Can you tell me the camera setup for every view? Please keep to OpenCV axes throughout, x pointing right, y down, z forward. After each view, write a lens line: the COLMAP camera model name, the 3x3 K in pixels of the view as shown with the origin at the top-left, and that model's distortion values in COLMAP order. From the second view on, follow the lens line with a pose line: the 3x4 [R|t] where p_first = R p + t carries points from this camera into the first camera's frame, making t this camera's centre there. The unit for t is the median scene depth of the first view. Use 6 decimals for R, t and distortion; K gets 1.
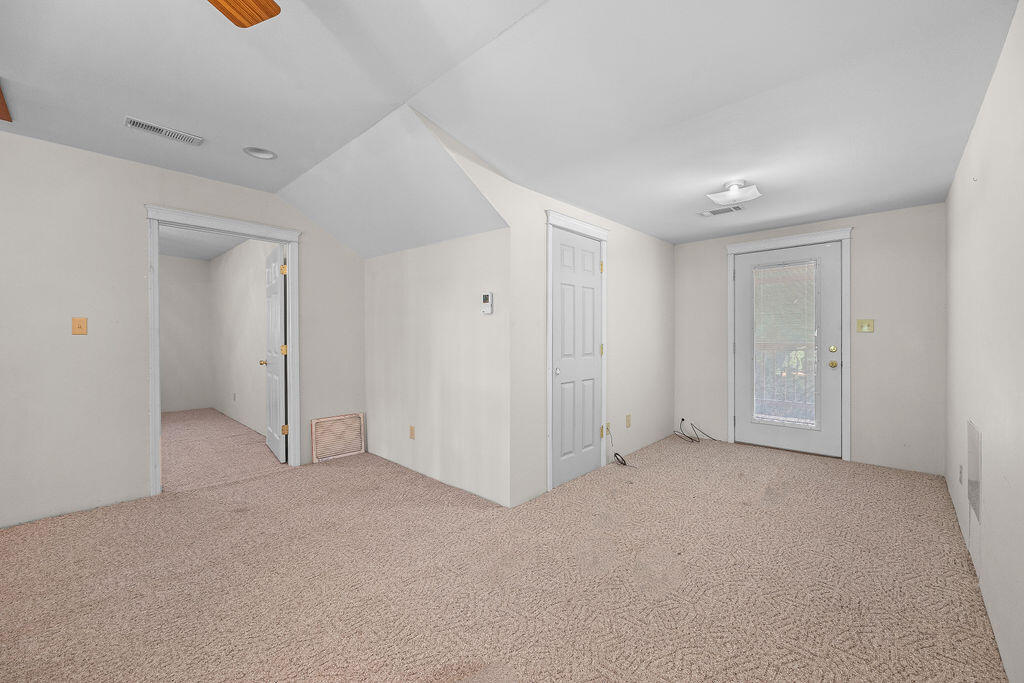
lens RADIAL K [[410.9, 0, 519.4], [0, 410.9, 343.5], [0, 0, 1]] dist [-0.001060, -0.000097]
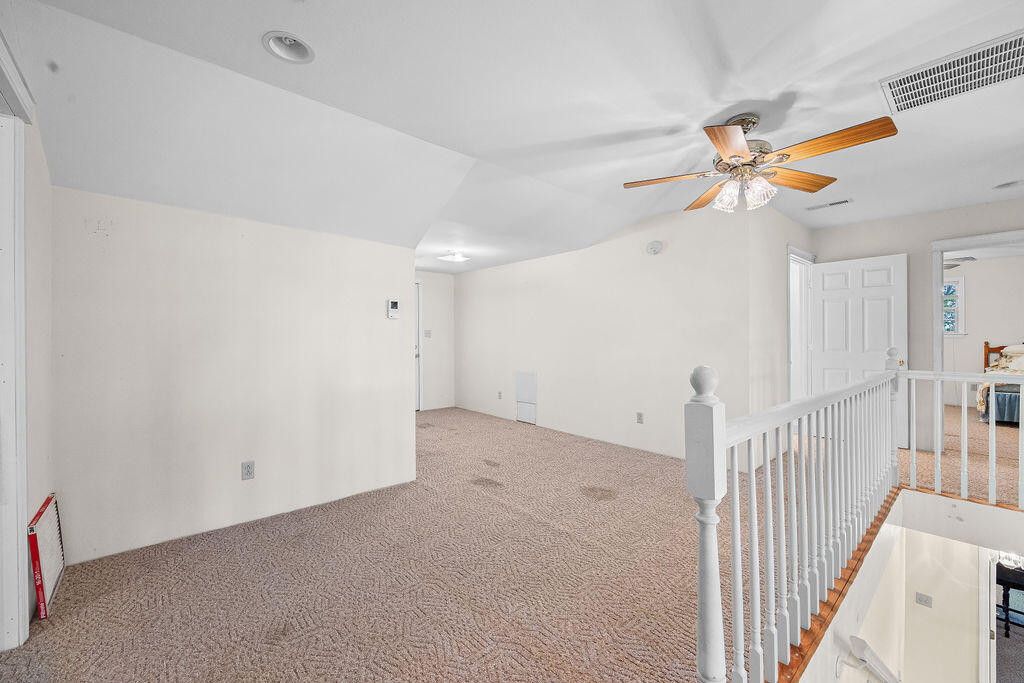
lens RADIAL K [[410.9, 0, 519.4], [0, 410.9, 343.5], [0, 0, 1]] dist [-0.001060, -0.000097]
pose [[0.082519, -0.005130, 0.996576, -1.159460], [0.005837, 0.999972, 0.004664, -0.007969], [-0.996572, 0.005432, 0.082547, 0.571836]]
